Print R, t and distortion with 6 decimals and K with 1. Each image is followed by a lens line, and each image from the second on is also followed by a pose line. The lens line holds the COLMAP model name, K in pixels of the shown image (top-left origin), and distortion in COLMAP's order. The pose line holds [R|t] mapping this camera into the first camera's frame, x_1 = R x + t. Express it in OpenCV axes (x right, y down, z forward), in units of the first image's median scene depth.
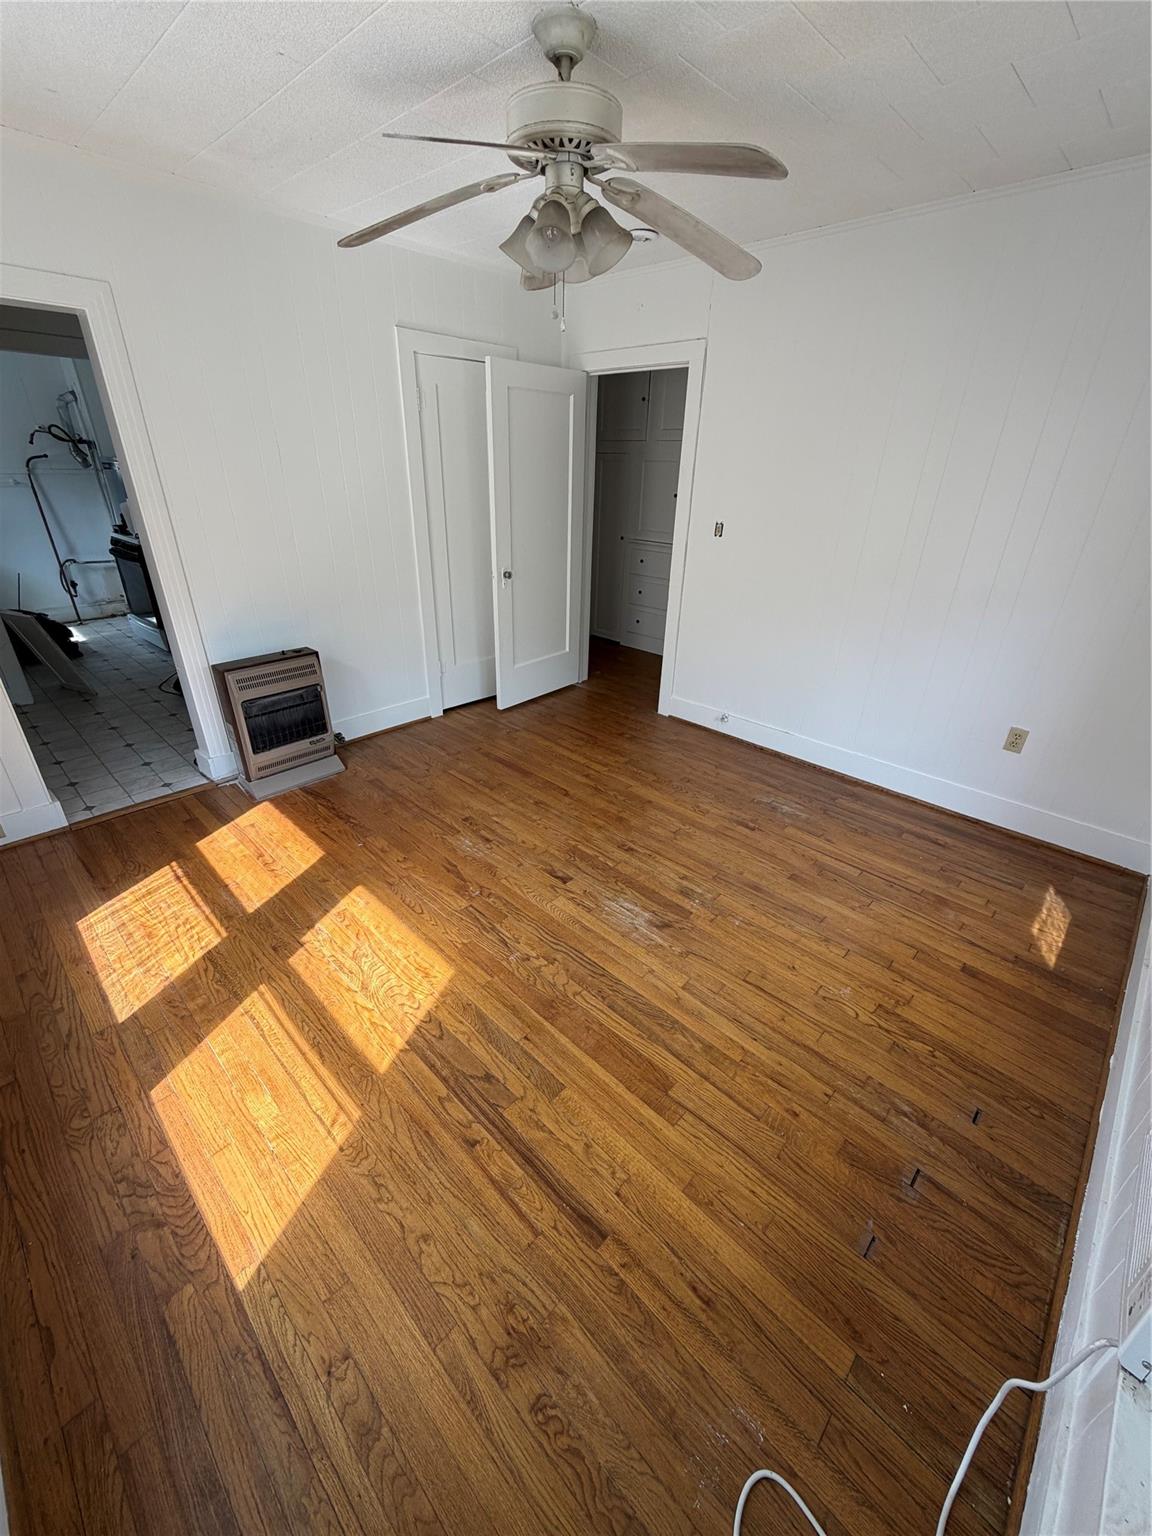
lens RADIAL K [[609.7, 0, 576.0], [0, 609.7, 768.0], [0, 0, 1]] dist [0.002209, 0.000236]
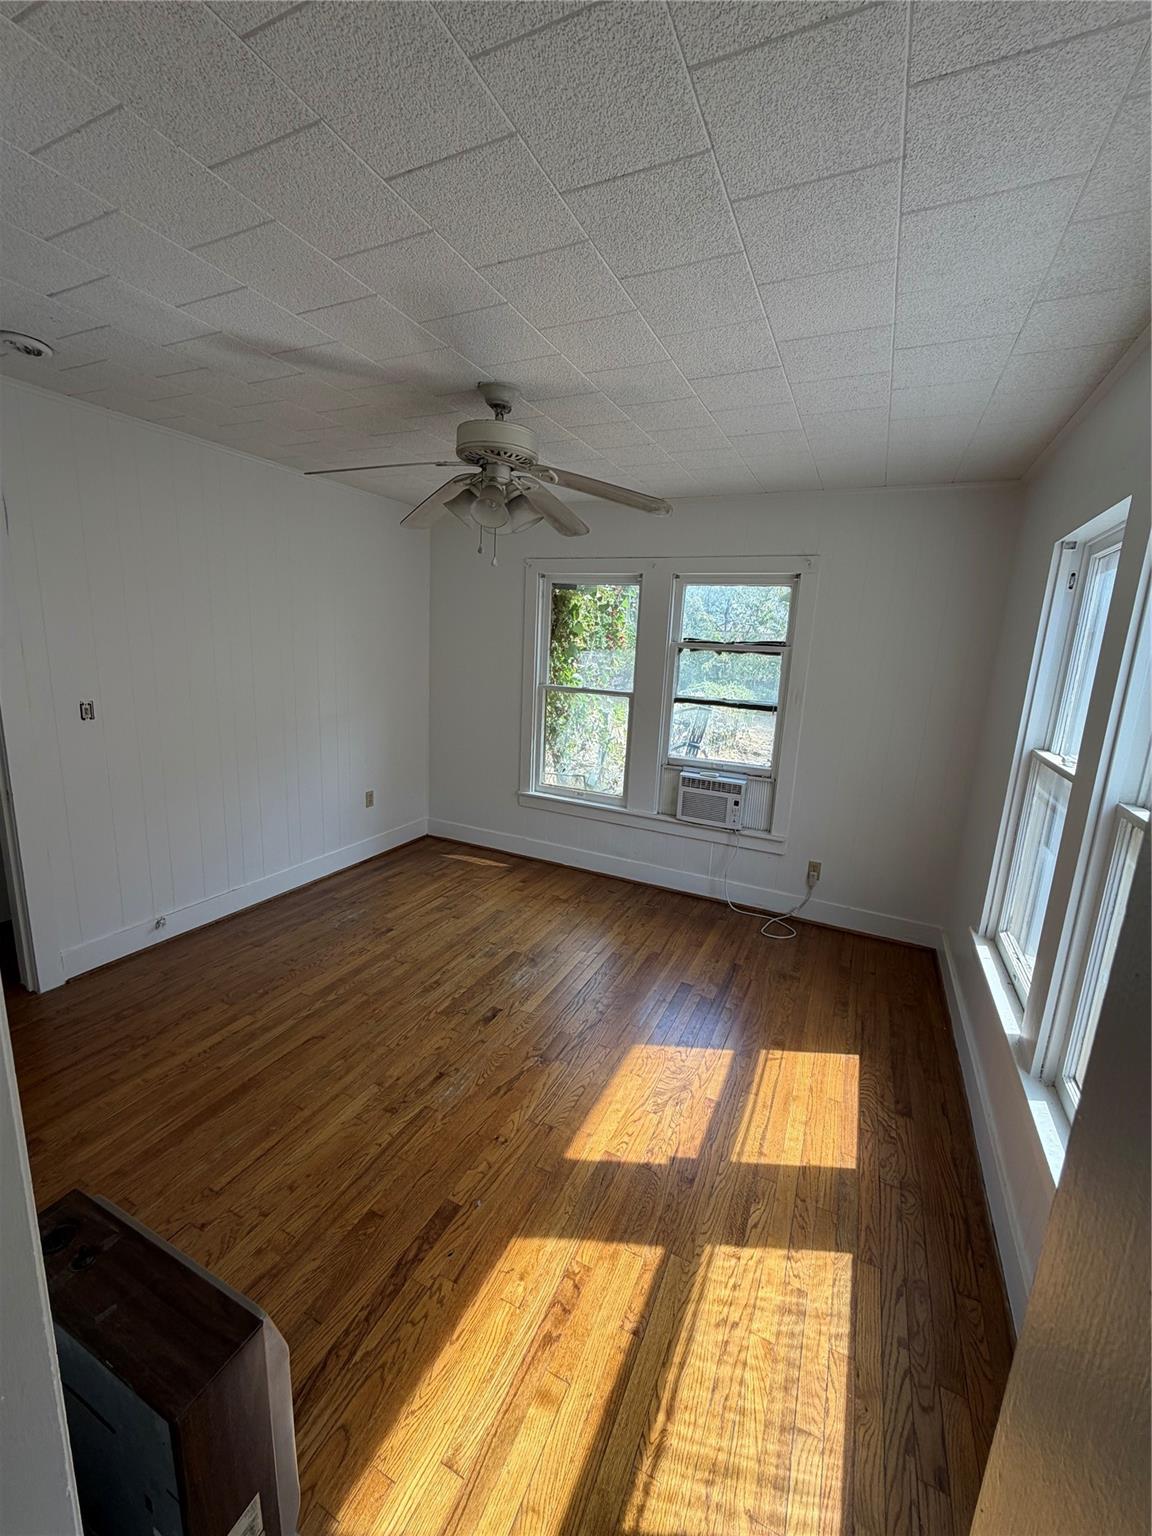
lens RADIAL K [[609.7, 0, 576.0], [0, 609.7, 768.0], [0, 0, 1]] dist [0.002209, 0.000236]
pose [[-0.312386, -0.230330, 0.921609, -1.037833], [0.380781, 0.858449, 0.343613, -0.542268], [-0.870299, 0.458271, -0.180462, 0.957314]]
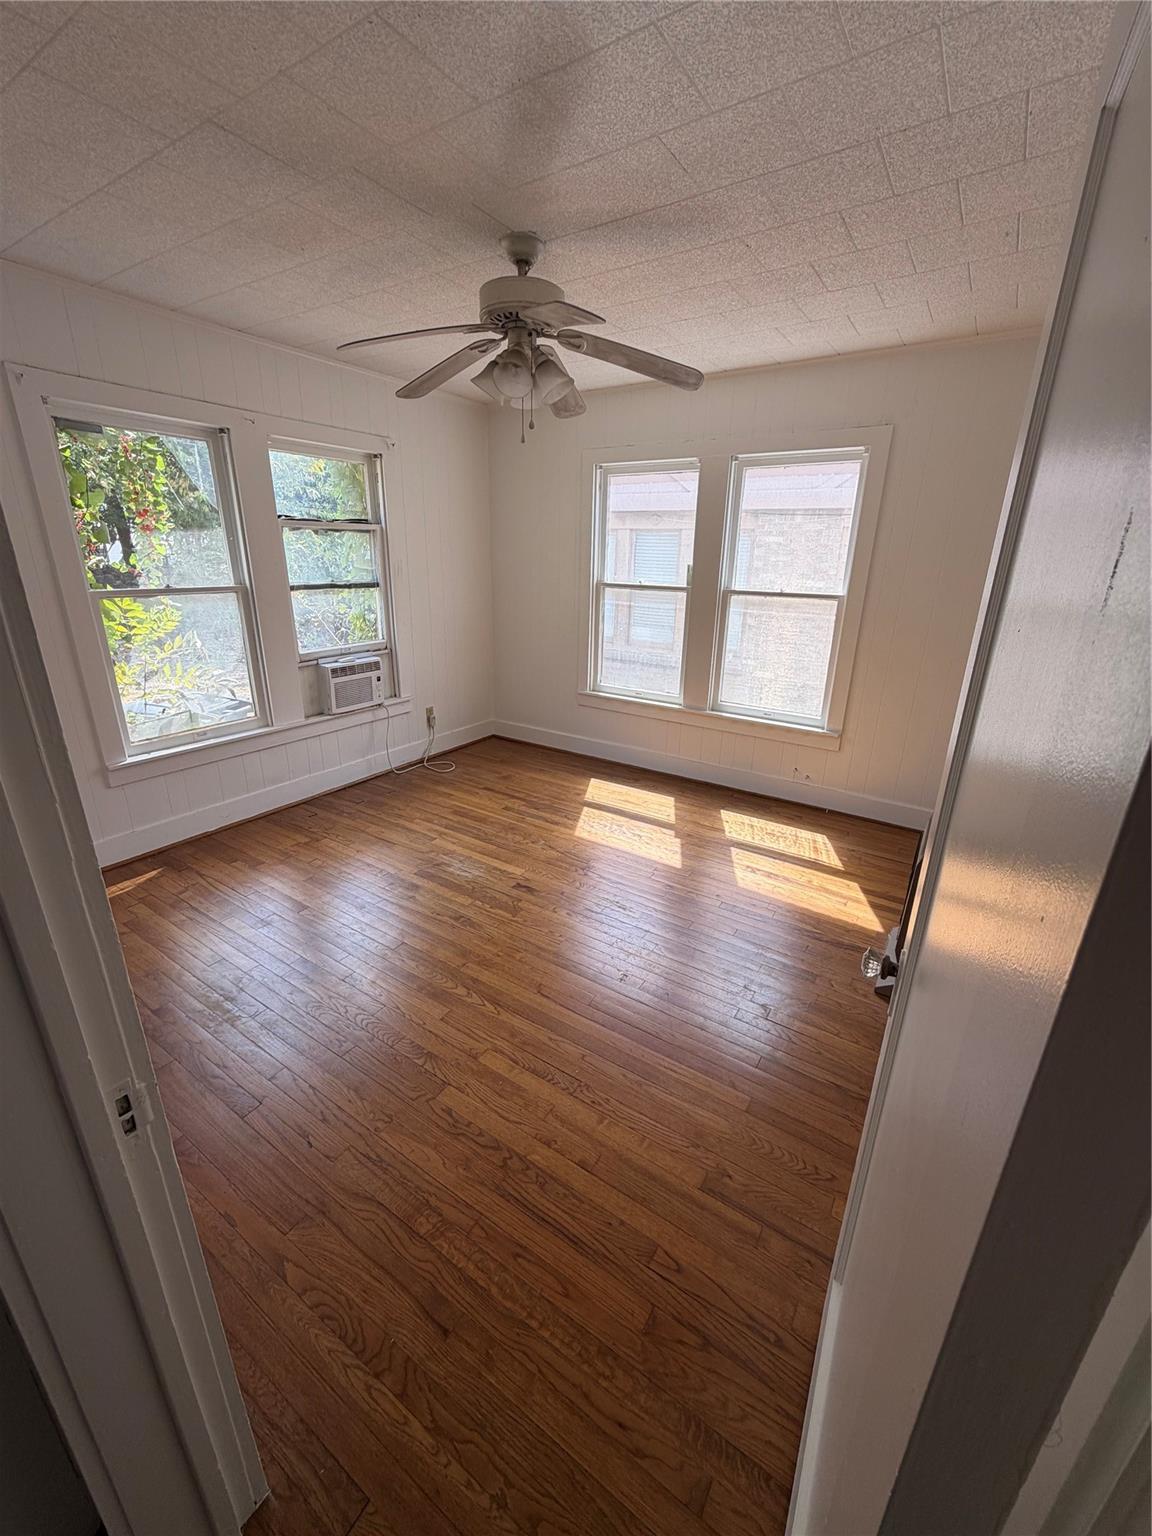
lens RADIAL K [[608.5, 0, 570.2], [0, 608.5, 764.1], [0, 0, 1]] dist [-0.000319, 0.000012]
pose [[-0.983462, 0.022165, -0.179752, 0.095394], [-0.115019, 0.690218, 0.714402, -0.882630], [0.139903, 0.723262, -0.676254, 1.774396]]
